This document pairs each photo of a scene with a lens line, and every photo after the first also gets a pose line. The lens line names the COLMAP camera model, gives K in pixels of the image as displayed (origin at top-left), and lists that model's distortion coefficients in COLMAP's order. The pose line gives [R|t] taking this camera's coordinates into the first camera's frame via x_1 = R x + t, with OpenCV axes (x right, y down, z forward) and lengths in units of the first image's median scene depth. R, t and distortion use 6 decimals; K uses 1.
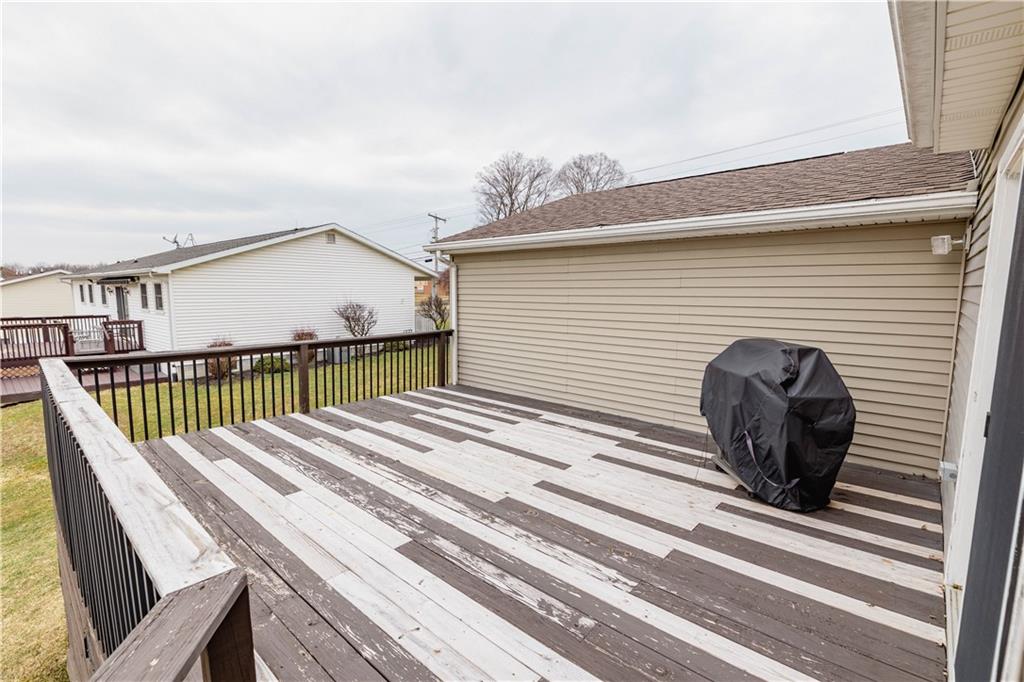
lens RADIAL K [[463.1, 0, 517.1], [0, 463.1, 338.7], [0, 0, 1]] dist [-0.001510, -0.000125]
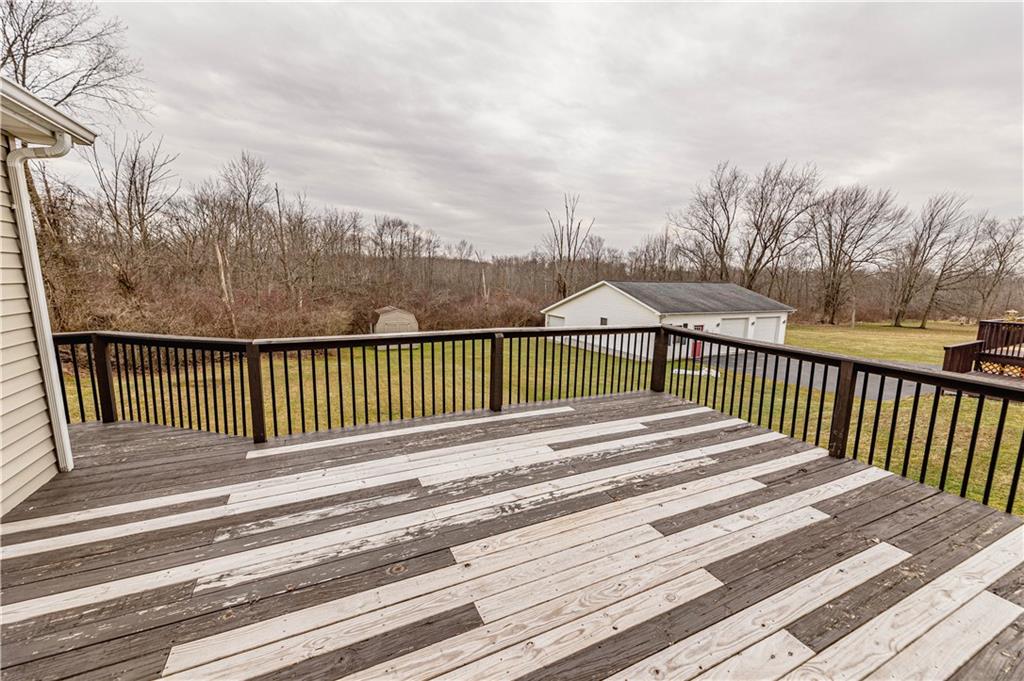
lens RADIAL K [[413.6, 0, 512.0], [0, 413.6, 340.5], [0, 0, 1]] dist [-0.002303, 0.000386]
pose [[-0.400857, 0.133538, -0.906356, 0.463914], [-0.118332, 0.973486, 0.195764, -0.125064], [0.908466, 0.185725, -0.374427, 1.216791]]
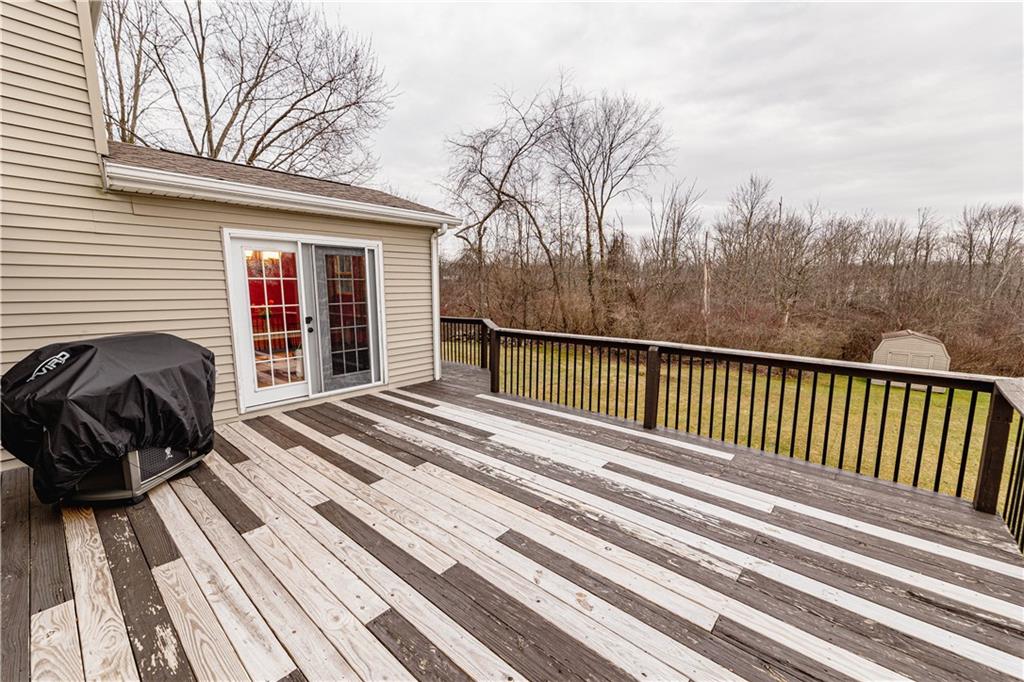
lens RADIAL K [[413.6, 0, 512.0], [0, 413.6, 341.0], [0, 0, 1]] dist [-0.002303, 0.000386]
pose [[-0.999989, -0.003705, 0.002946, -0.250473], [-0.002895, 0.971106, 0.238630, -0.190634], [-0.003745, 0.238619, -0.971106, 1.846187]]
